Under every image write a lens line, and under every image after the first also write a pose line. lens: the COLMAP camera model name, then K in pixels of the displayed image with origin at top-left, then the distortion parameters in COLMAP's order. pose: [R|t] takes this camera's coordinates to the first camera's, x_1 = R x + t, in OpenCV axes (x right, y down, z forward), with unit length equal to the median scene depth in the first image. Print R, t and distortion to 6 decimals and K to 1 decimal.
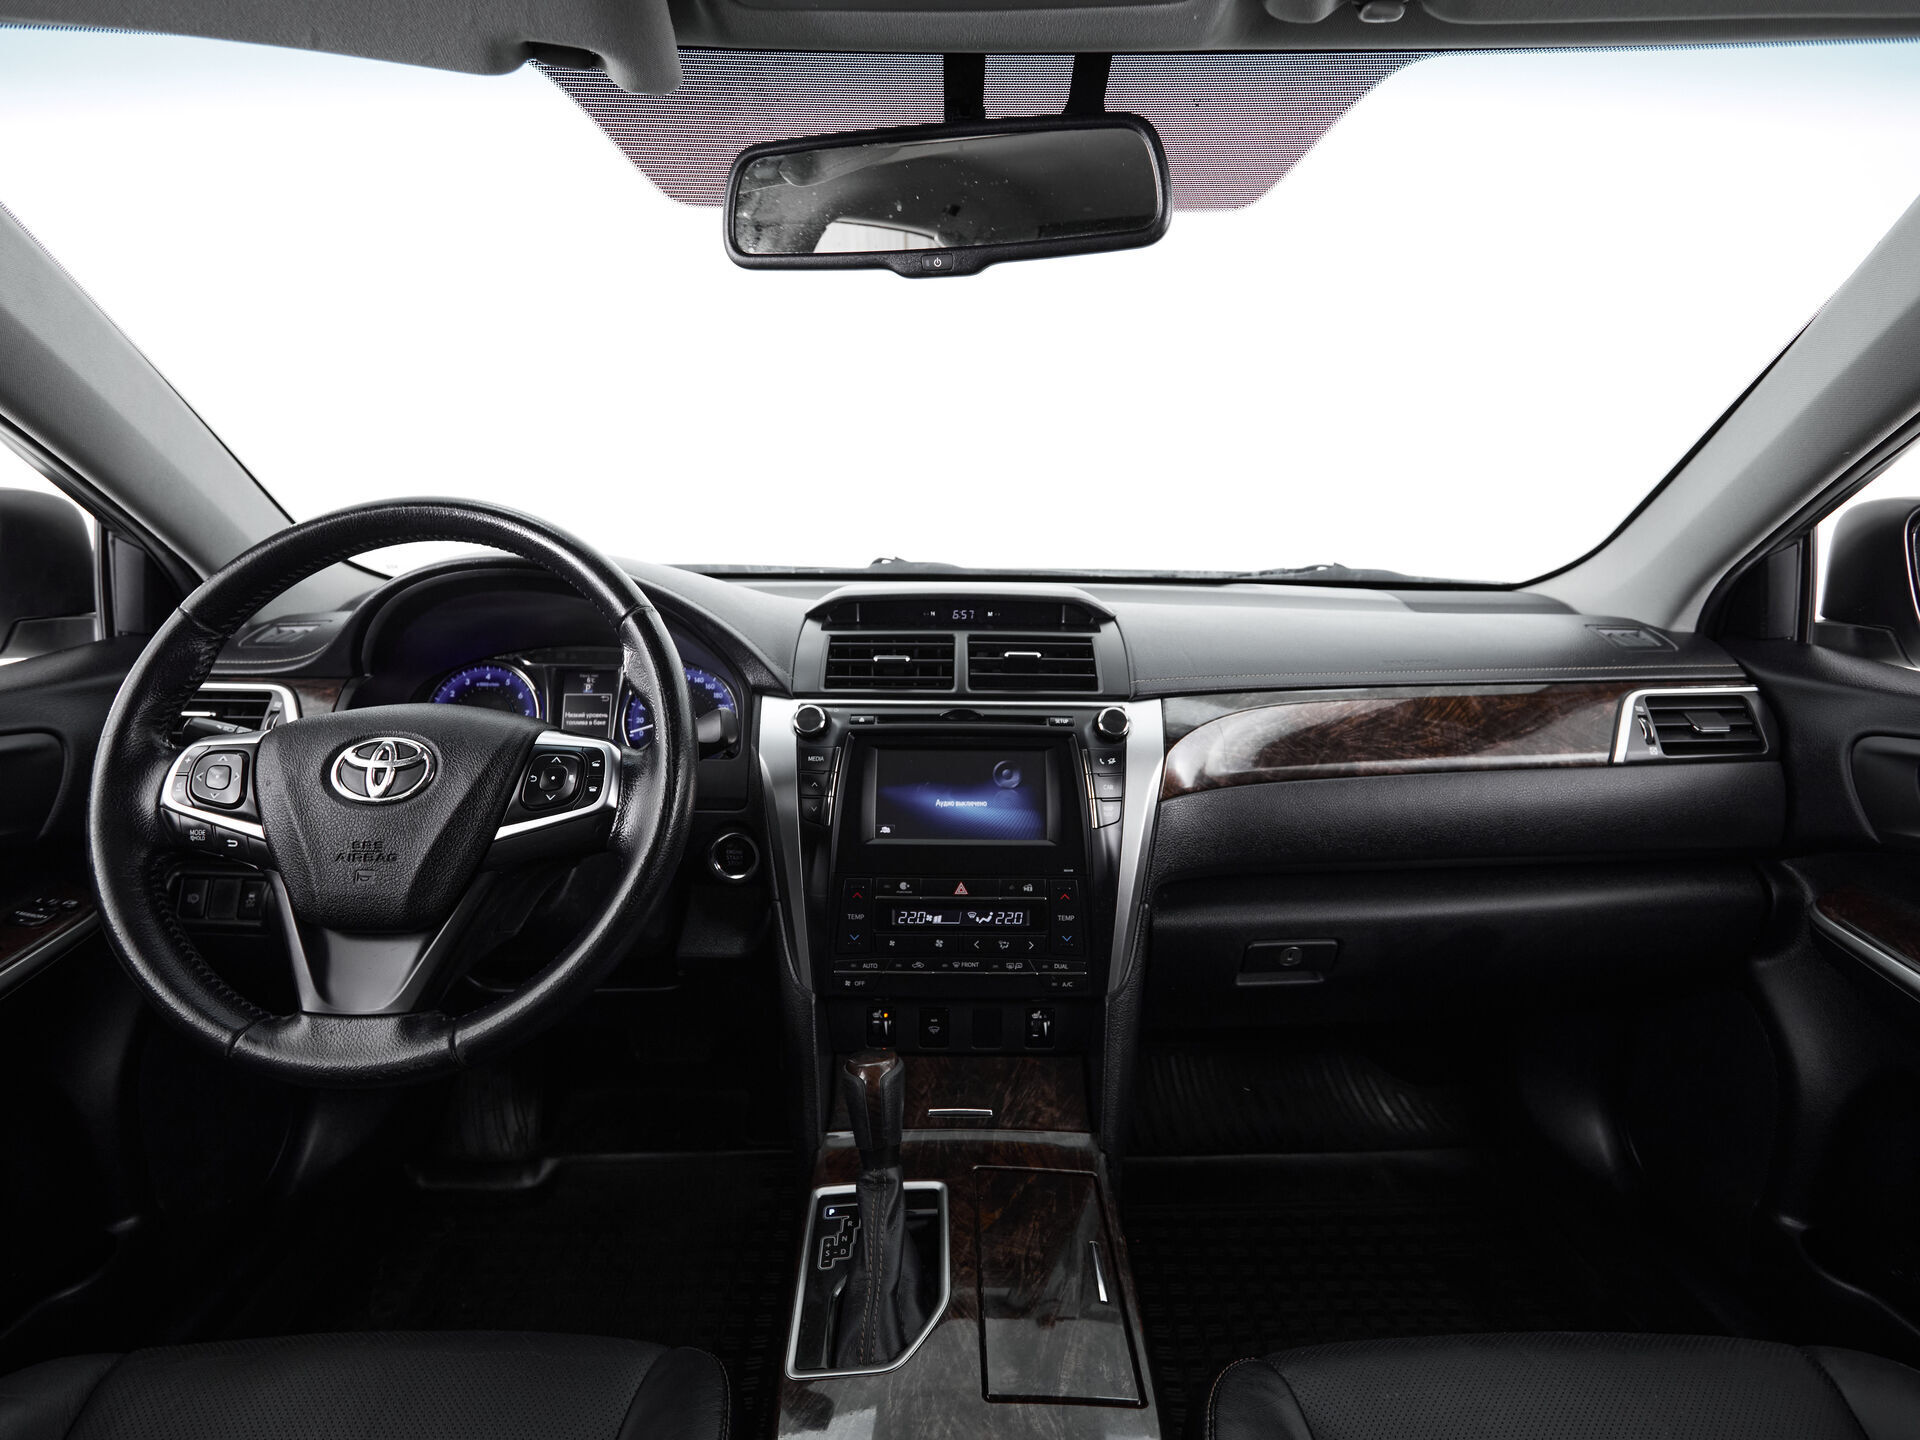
lens RADIAL K [[1013.4, 0, 960.0], [0, 1013.4, 720.0], [0, 0, 1]] dist [-0.008756, -0.000095]
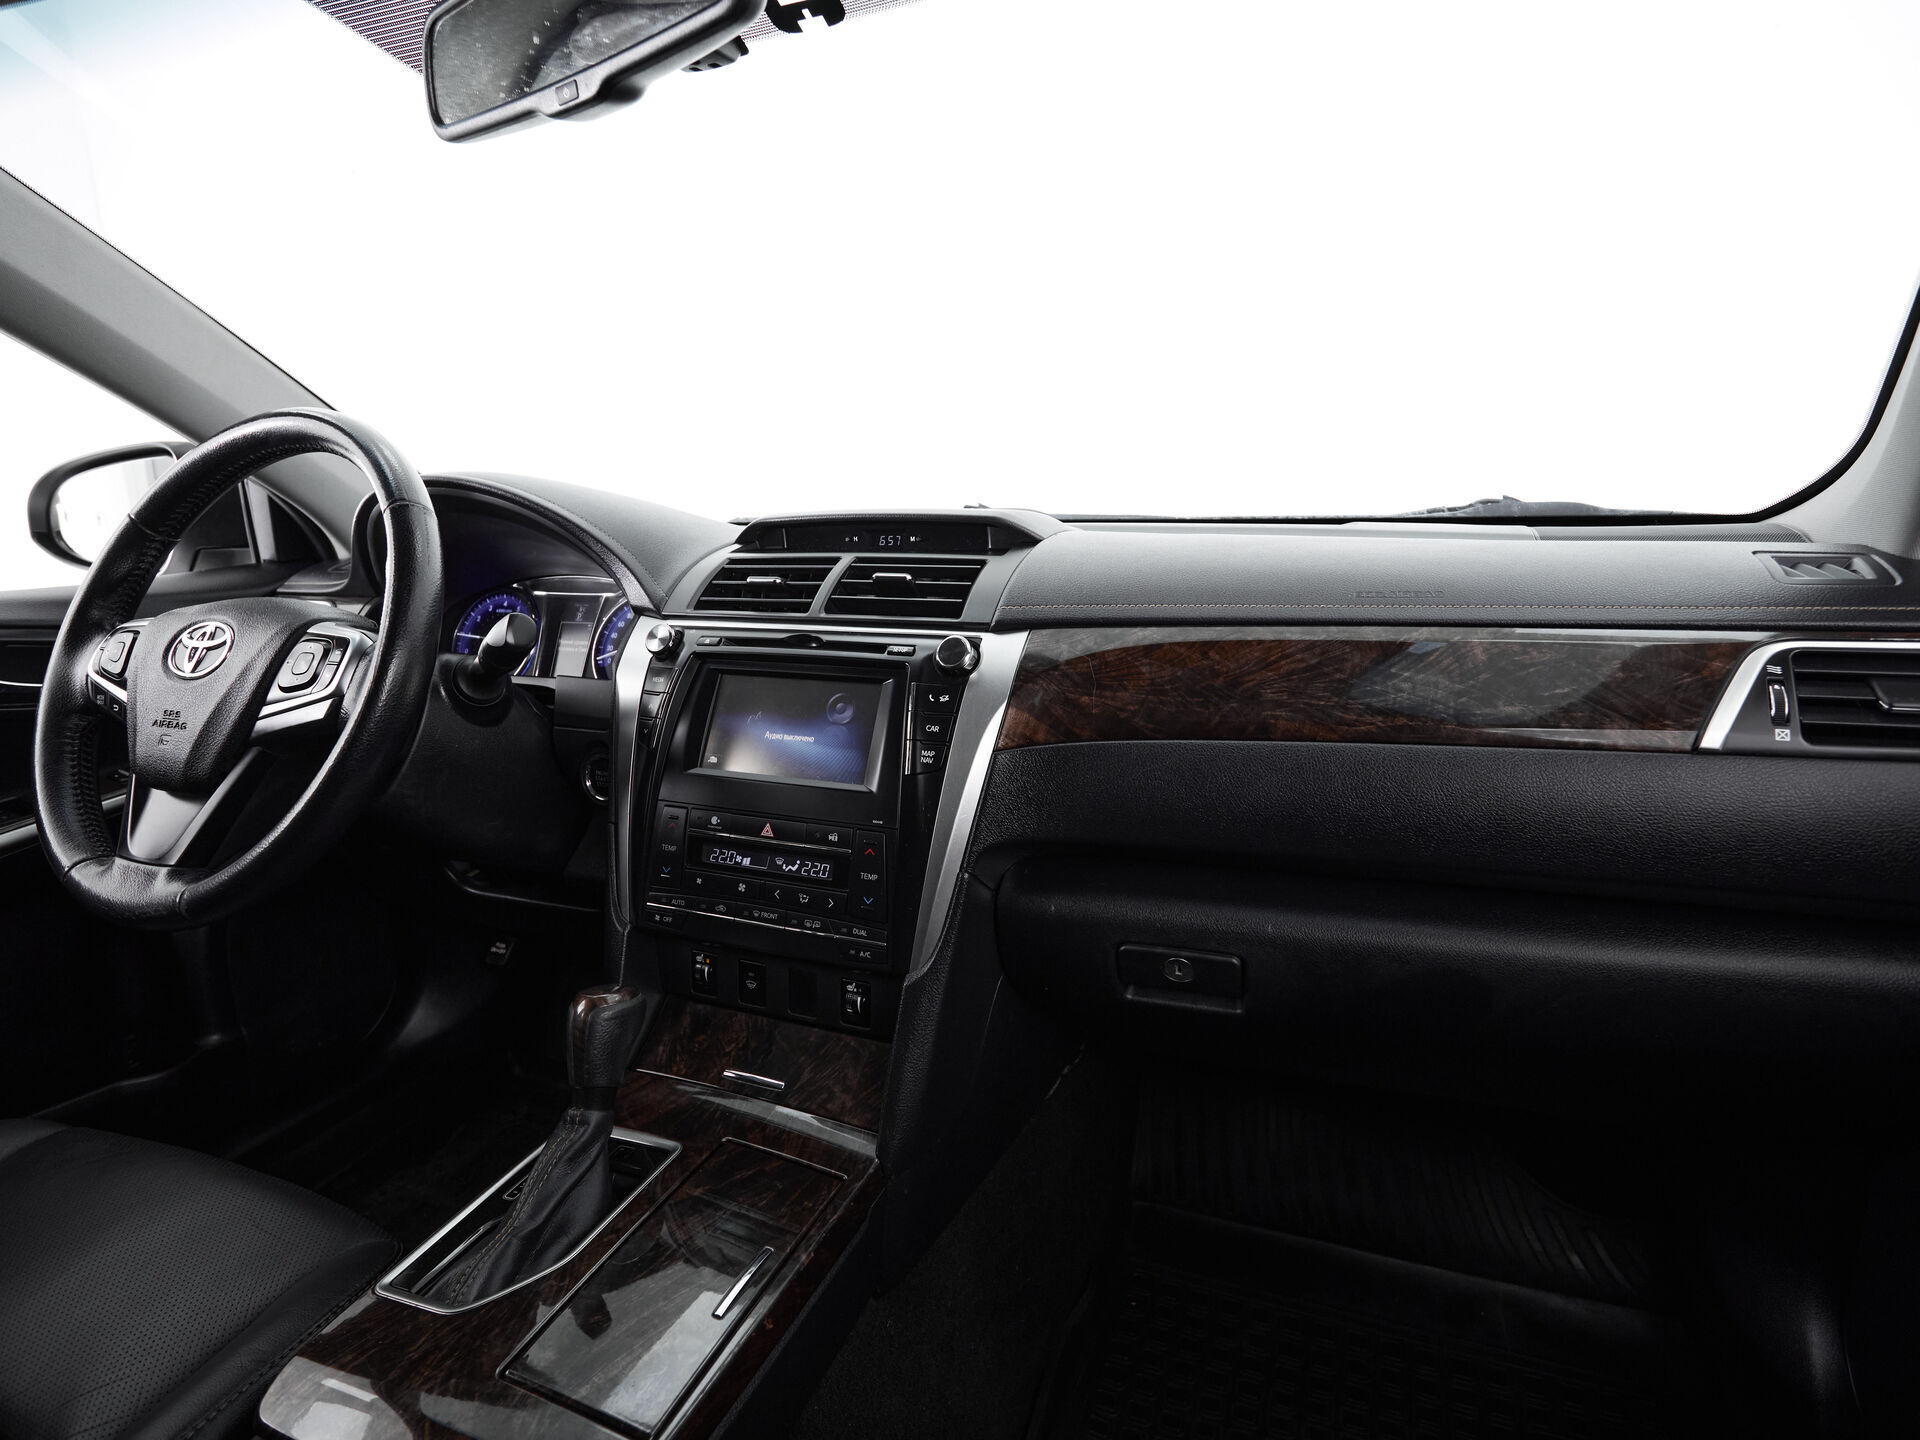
lens RADIAL K [[1013.4, 0, 960.0], [0, 1013.4, 720.0], [0, 0, 1]] dist [-0.008756, -0.000095]
pose [[0.918239, 0.060135, -0.391435, 0.486474], [-0.062103, 0.998040, 0.007643, 0.050637], [0.391127, 0.017291, 0.920174, 0.234182]]
